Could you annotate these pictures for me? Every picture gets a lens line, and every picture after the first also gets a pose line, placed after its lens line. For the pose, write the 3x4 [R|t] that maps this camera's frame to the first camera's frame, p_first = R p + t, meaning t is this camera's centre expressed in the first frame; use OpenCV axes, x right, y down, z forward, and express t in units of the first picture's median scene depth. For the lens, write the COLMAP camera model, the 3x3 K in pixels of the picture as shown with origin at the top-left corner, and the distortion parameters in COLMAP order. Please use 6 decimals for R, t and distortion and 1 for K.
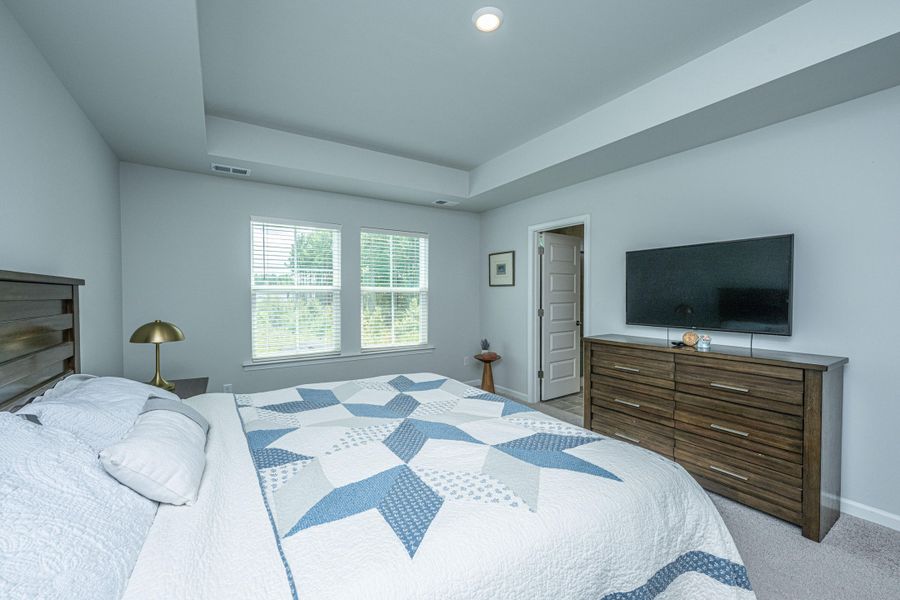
lens RADIAL K [[370.0, 0, 450.3], [0, 370.0, 302.4], [0, 0, 1]] dist [-0.000362, 0.000071]
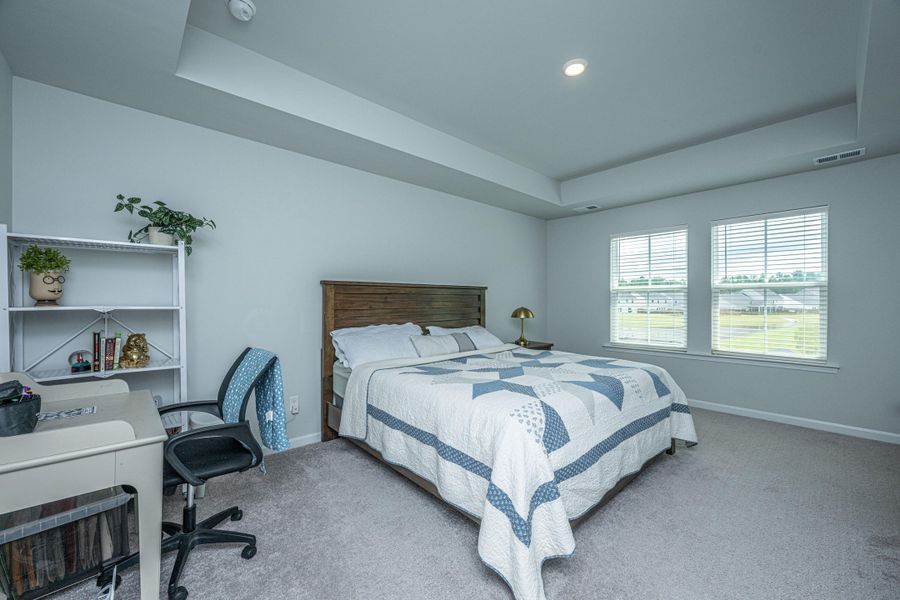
lens RADIAL K [[370.0, 0, 446.1], [0, 370.0, 304.6], [0, 0, 1]] dist [-0.000362, 0.000071]
pose [[0.131997, 0.007046, -0.991225, 0.671217], [-0.020597, 0.999778, 0.004364, 0.022984], [0.991036, 0.019840, 0.132113, 0.218420]]
